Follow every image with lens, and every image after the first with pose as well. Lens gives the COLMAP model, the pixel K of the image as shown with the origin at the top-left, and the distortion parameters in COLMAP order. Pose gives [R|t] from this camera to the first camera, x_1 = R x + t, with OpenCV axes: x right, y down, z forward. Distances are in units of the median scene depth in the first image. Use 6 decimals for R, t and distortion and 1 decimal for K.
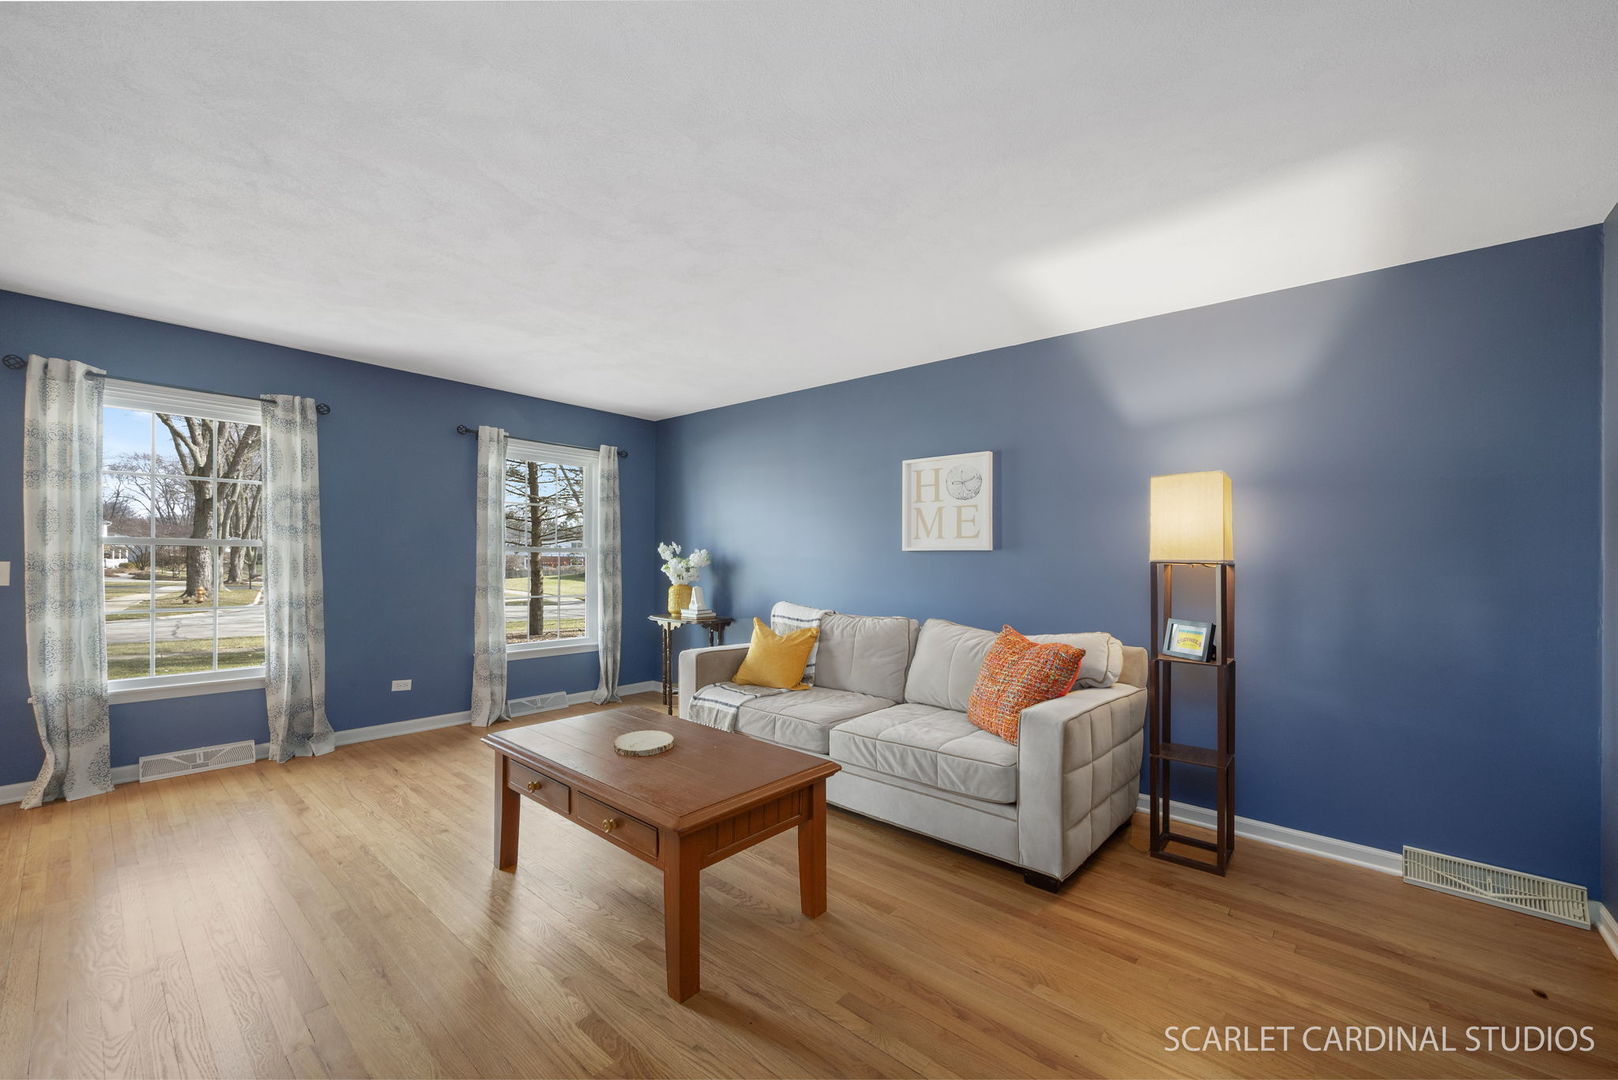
lens RADIAL K [[644.2, 0, 813.8], [0, 644.2, 548.0], [0, 0, 1]] dist [0.000319, -0.000024]
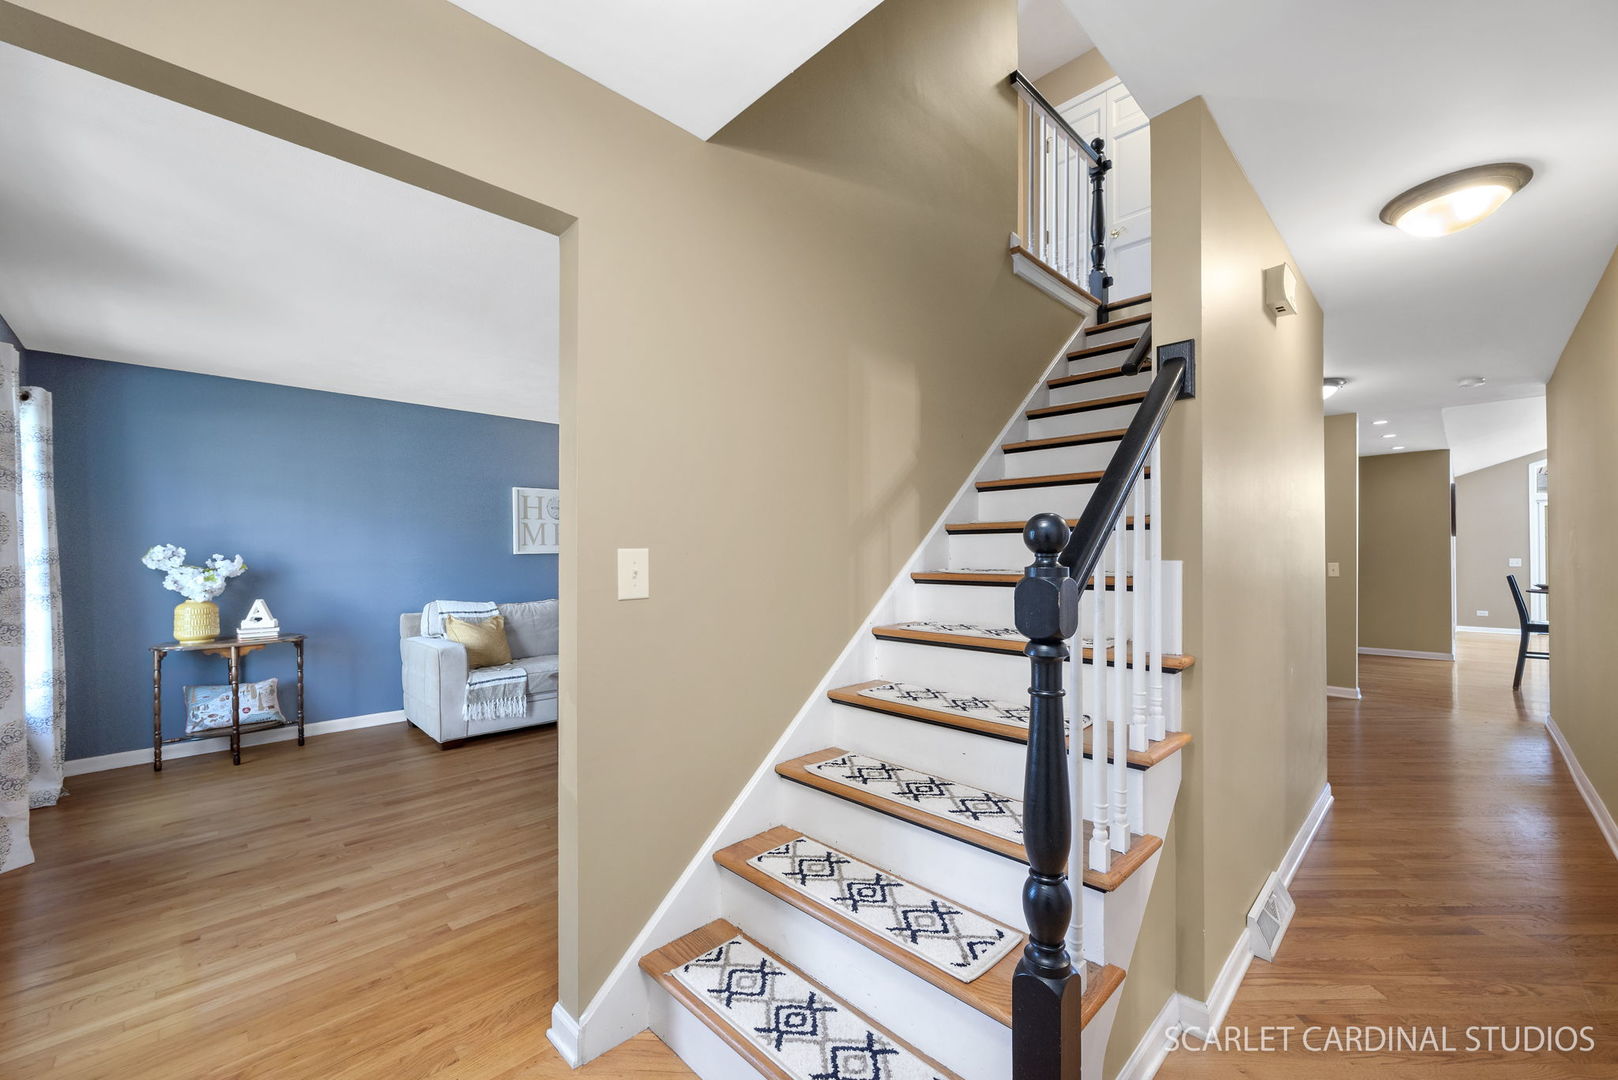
lens RADIAL K [[644.2, 0, 813.6], [0, 644.2, 547.9], [0, 0, 1]] dist [0.000319, -0.000024]
pose [[0.066325, 0.001137, 0.997797, -1.191621], [-0.001025, 0.999999, -0.001071, -0.007634], [-0.997798, -0.000952, 0.066326, 0.291812]]
